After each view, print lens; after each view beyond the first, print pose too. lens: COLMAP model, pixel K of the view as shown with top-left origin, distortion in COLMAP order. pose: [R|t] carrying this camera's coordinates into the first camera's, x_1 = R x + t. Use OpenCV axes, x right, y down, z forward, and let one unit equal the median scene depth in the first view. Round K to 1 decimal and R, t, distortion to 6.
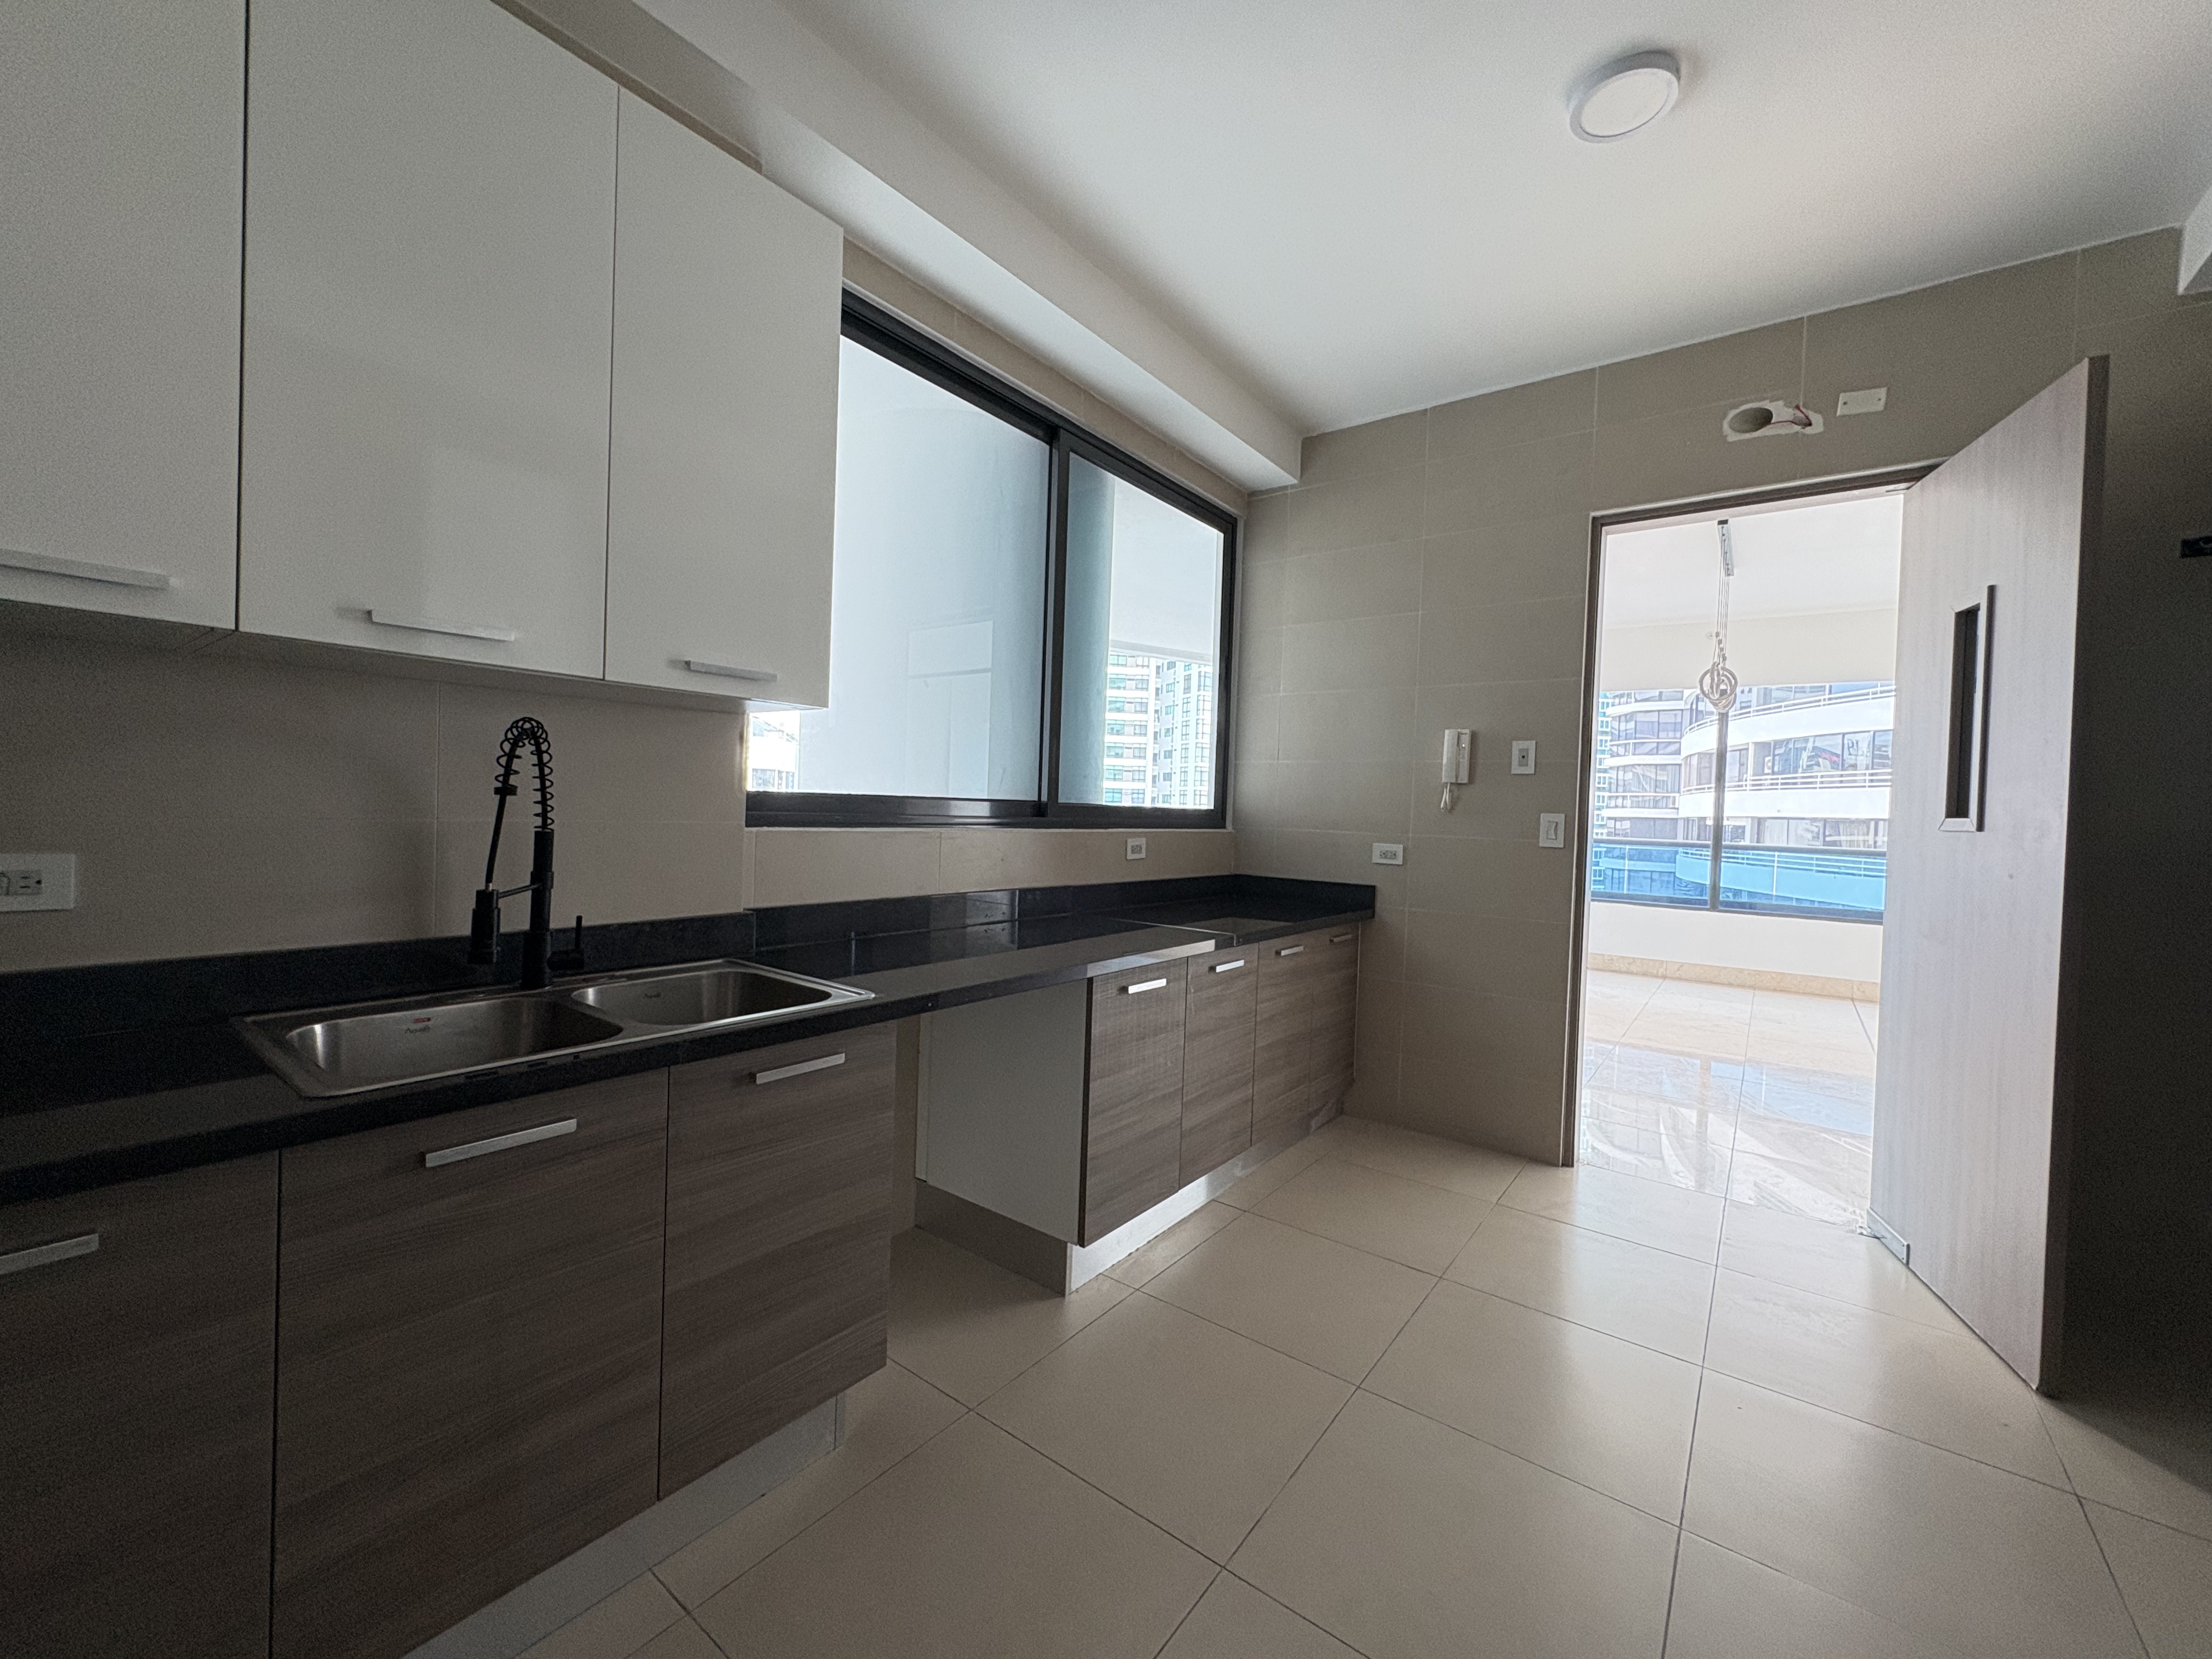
lens RADIAL K [[883.9, 0, 1107.9], [0, 883.9, 842.2], [0, 0, 1]] dist [-0.000397, 0.000608]
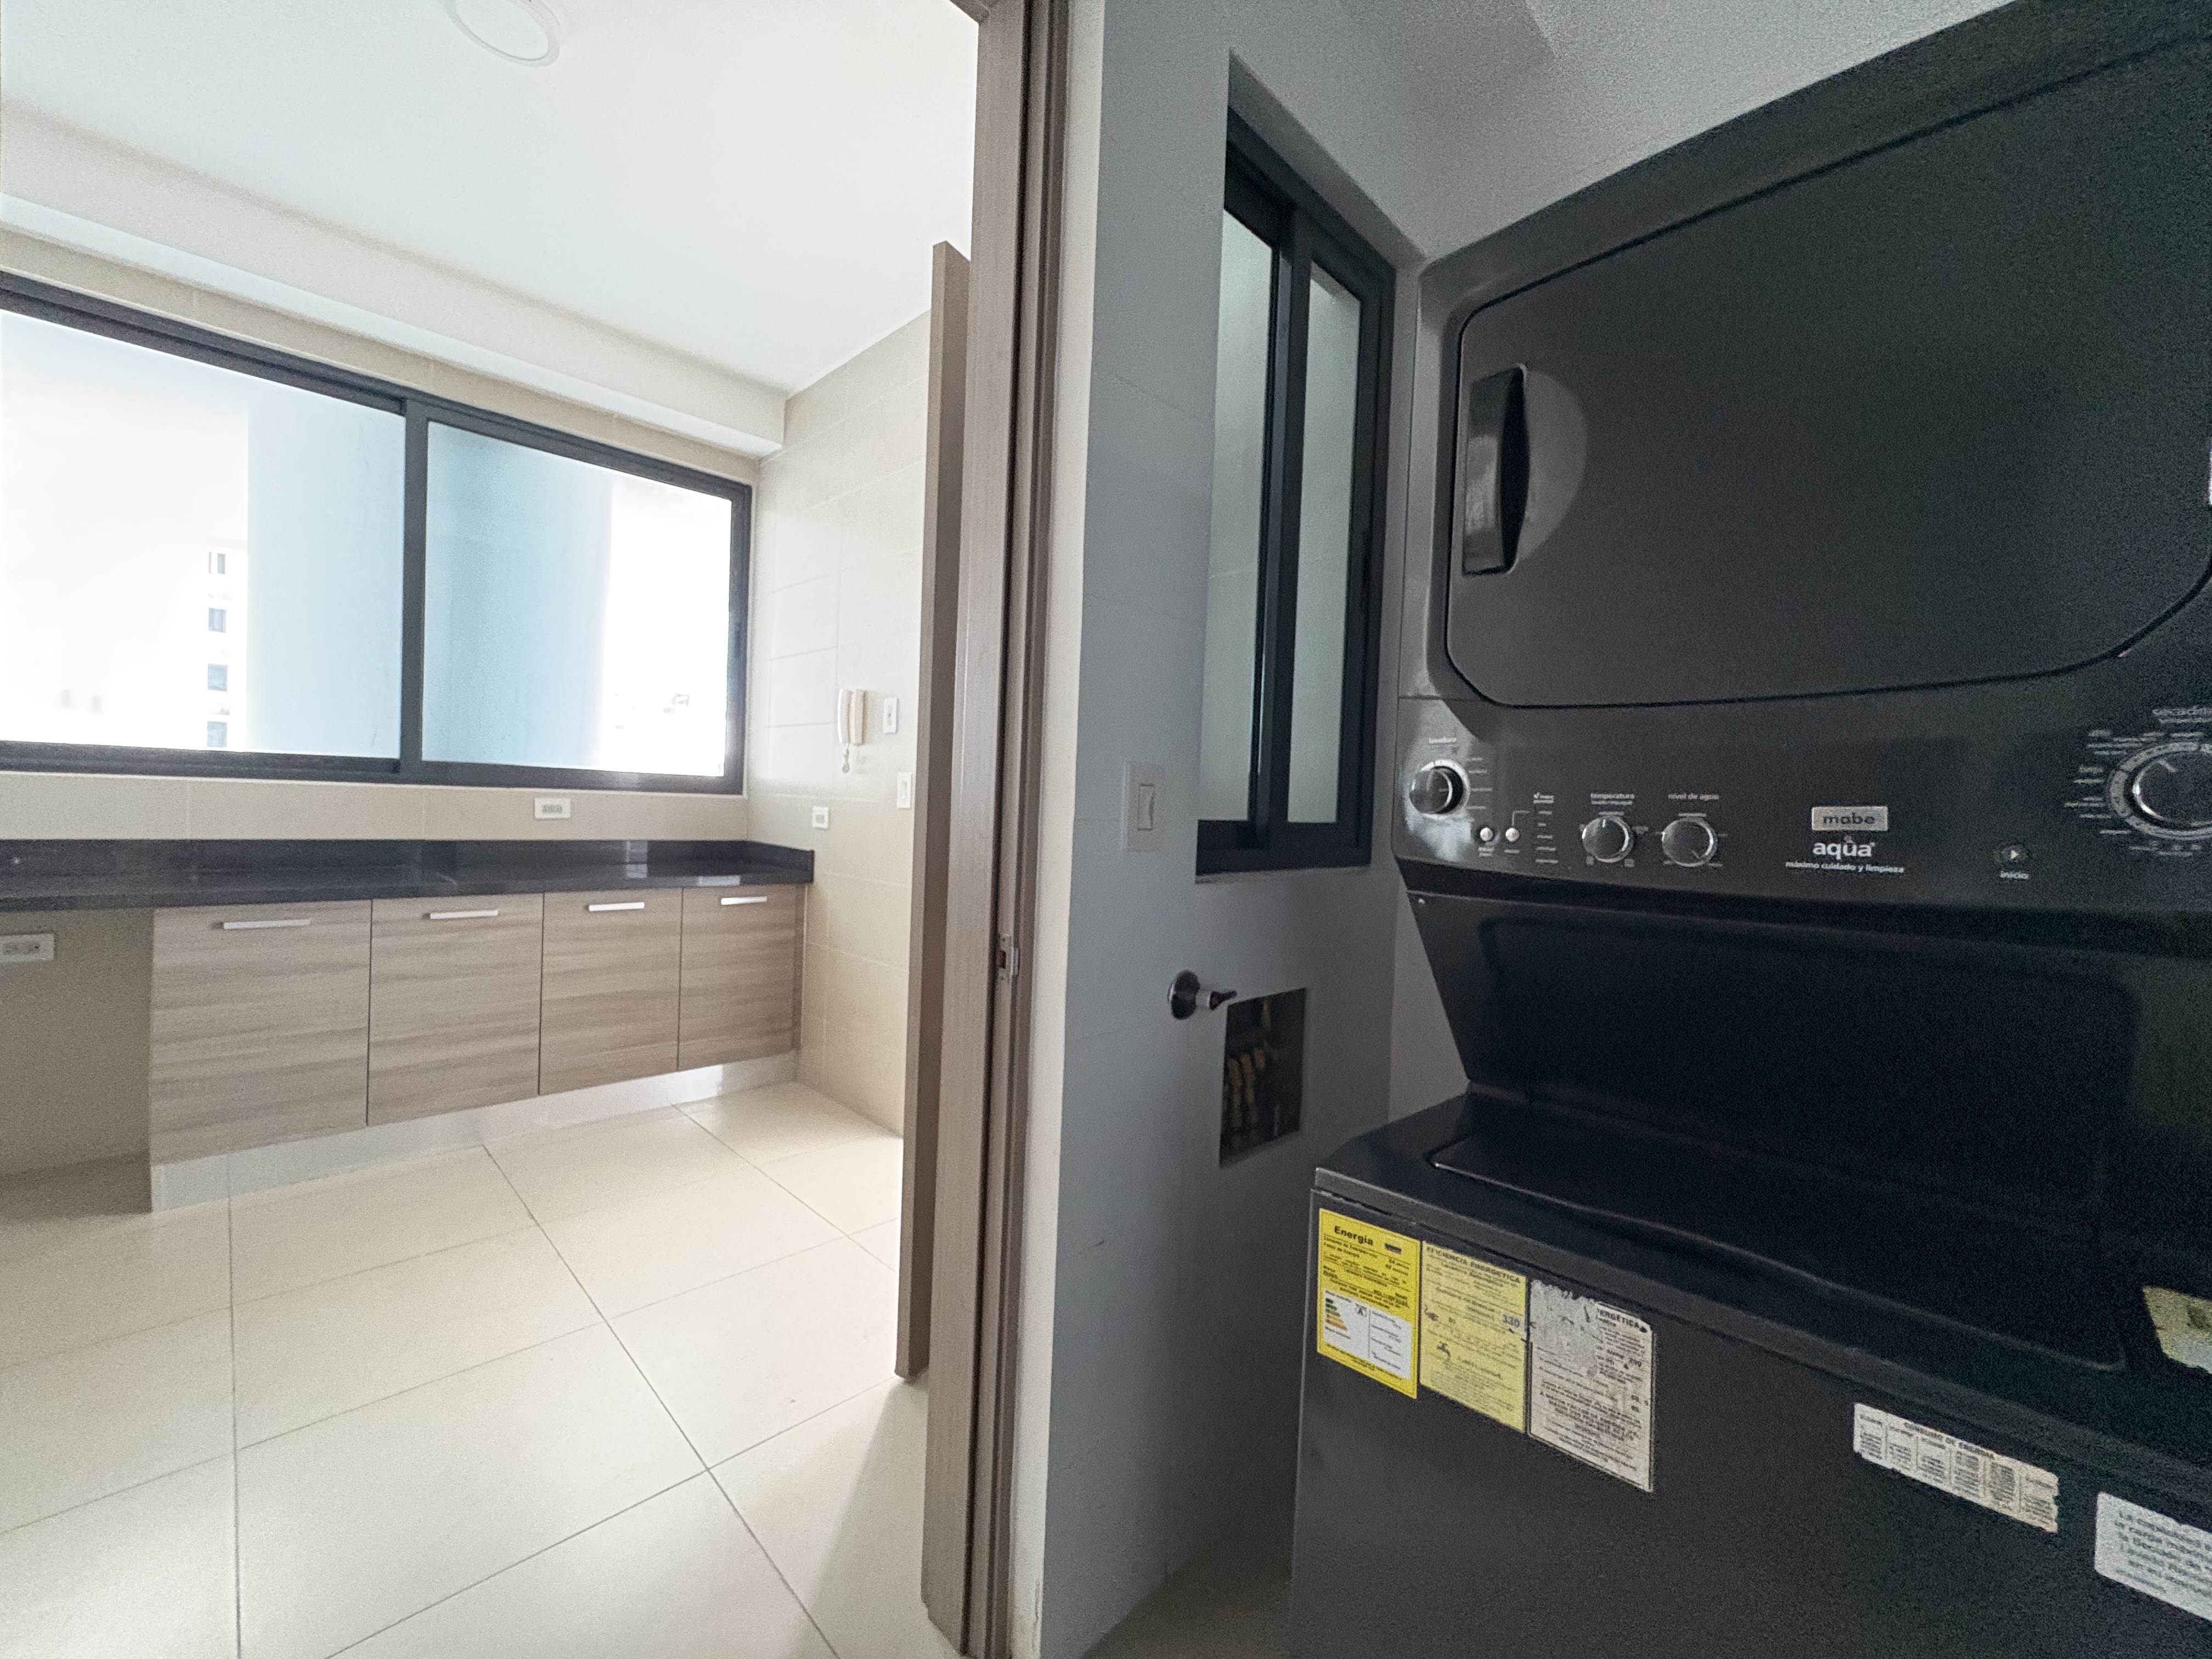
lens RADIAL K [[883.9, 0, 1106.9], [0, 883.9, 830.5], [0, 0, 1]] dist [-0.000397, 0.000608]
pose [[0.988088, 0.012550, -0.153375, 0.843454], [-0.014675, 0.999811, -0.012728, 0.037414], [0.153186, 0.014827, 0.988086, 0.087137]]
